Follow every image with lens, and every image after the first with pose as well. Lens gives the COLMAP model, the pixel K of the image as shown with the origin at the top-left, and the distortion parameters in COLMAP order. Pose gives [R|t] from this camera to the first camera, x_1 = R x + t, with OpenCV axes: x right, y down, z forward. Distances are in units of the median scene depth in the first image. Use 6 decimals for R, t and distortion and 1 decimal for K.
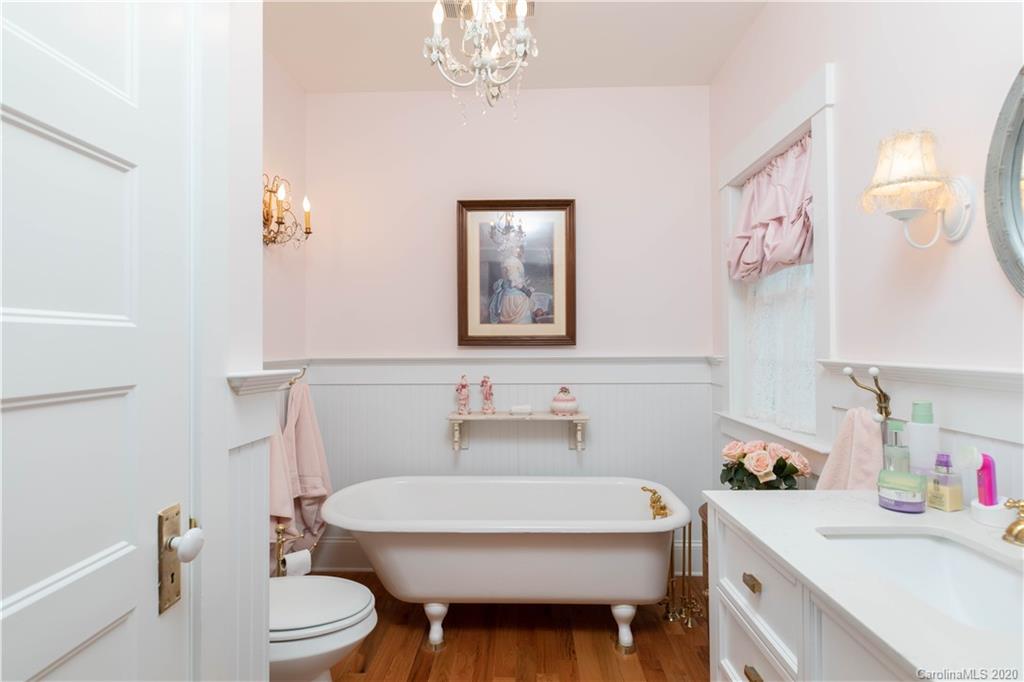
lens RADIAL K [[516.6, 0, 511.9], [0, 516.6, 339.3], [0, 0, 1]] dist [0.001986, 0.001432]
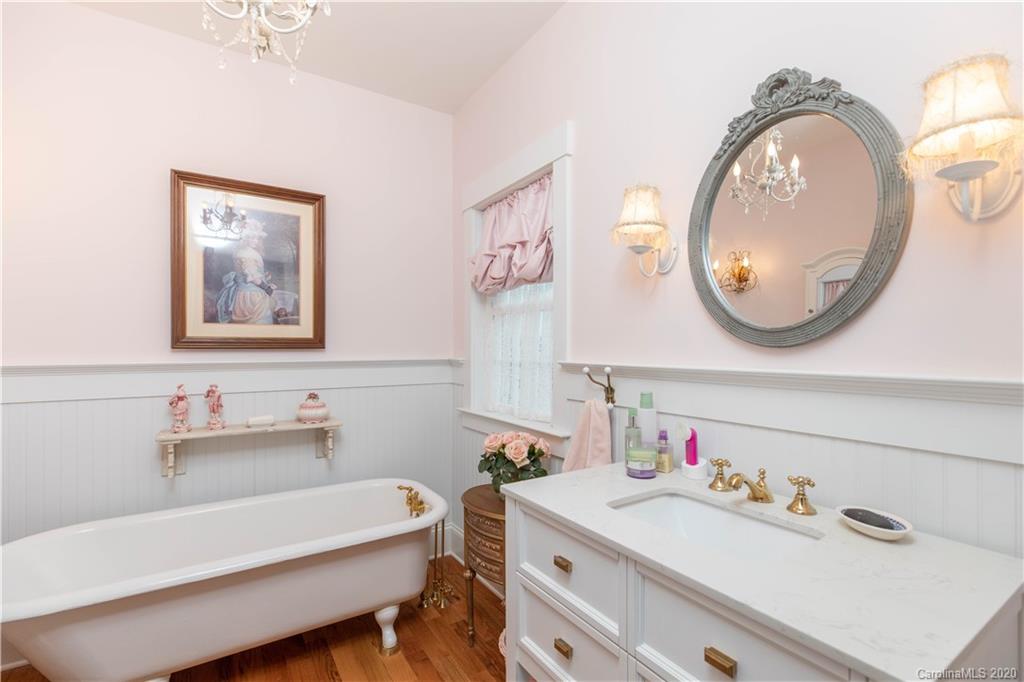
lens RADIAL K [[466.7, 0, 515.2], [0, 466.7, 347.9], [0, 0, 1]] dist [0.003576, -0.002837]
pose [[0.827716, 0.004151, 0.561131, -0.089428], [-0.009799, 0.999927, 0.007058, 0.001079], [-0.561061, -0.011341, 0.827697, 0.114071]]
